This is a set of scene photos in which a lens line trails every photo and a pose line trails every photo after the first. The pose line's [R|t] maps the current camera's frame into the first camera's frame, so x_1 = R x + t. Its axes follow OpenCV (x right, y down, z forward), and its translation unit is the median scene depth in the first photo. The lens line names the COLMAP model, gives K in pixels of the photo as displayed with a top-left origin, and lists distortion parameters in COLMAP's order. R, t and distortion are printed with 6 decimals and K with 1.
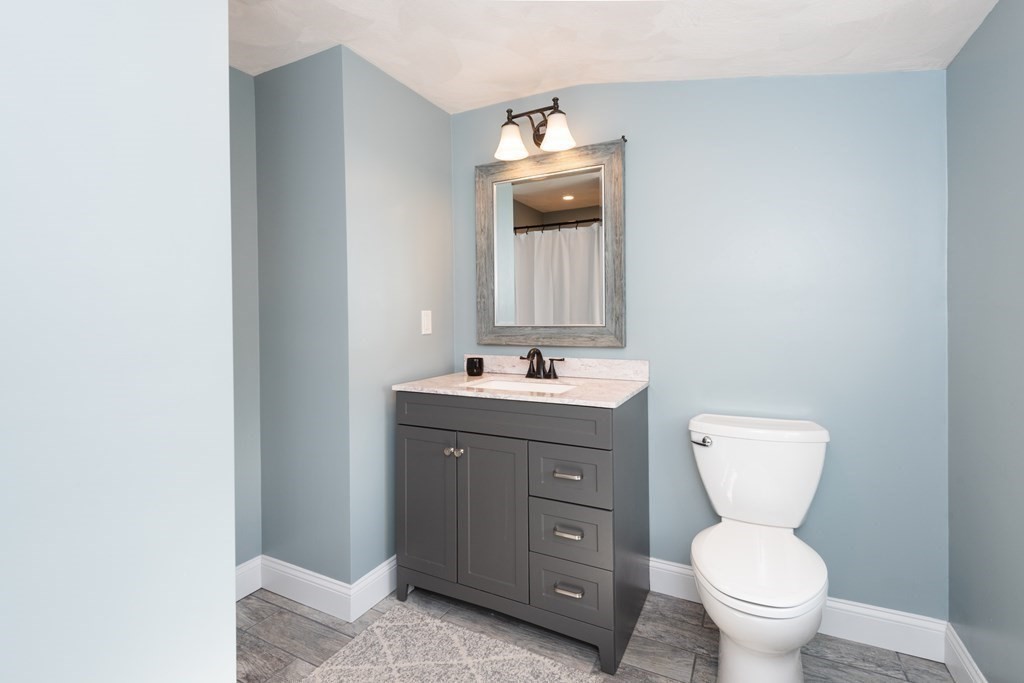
lens RADIAL K [[459.5, 0, 523.3], [0, 459.5, 318.5], [0, 0, 1]] dist [0.002170, -0.003085]
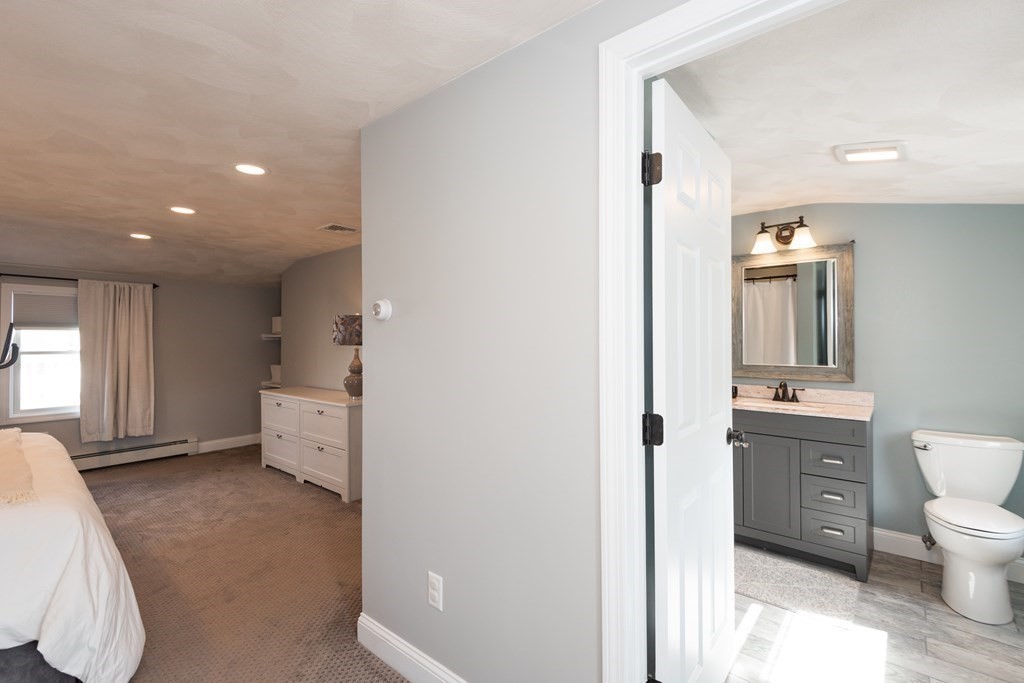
lens RADIAL K [[459.5, 0, 513.2], [0, 459.5, 335.4], [0, 0, 1]] dist [0.002170, -0.003085]
pose [[0.971484, 0.003339, -0.237080, -0.487380], [-0.004957, 0.999968, -0.006229, -0.072929], [0.237051, 0.007226, 0.971470, -0.685784]]
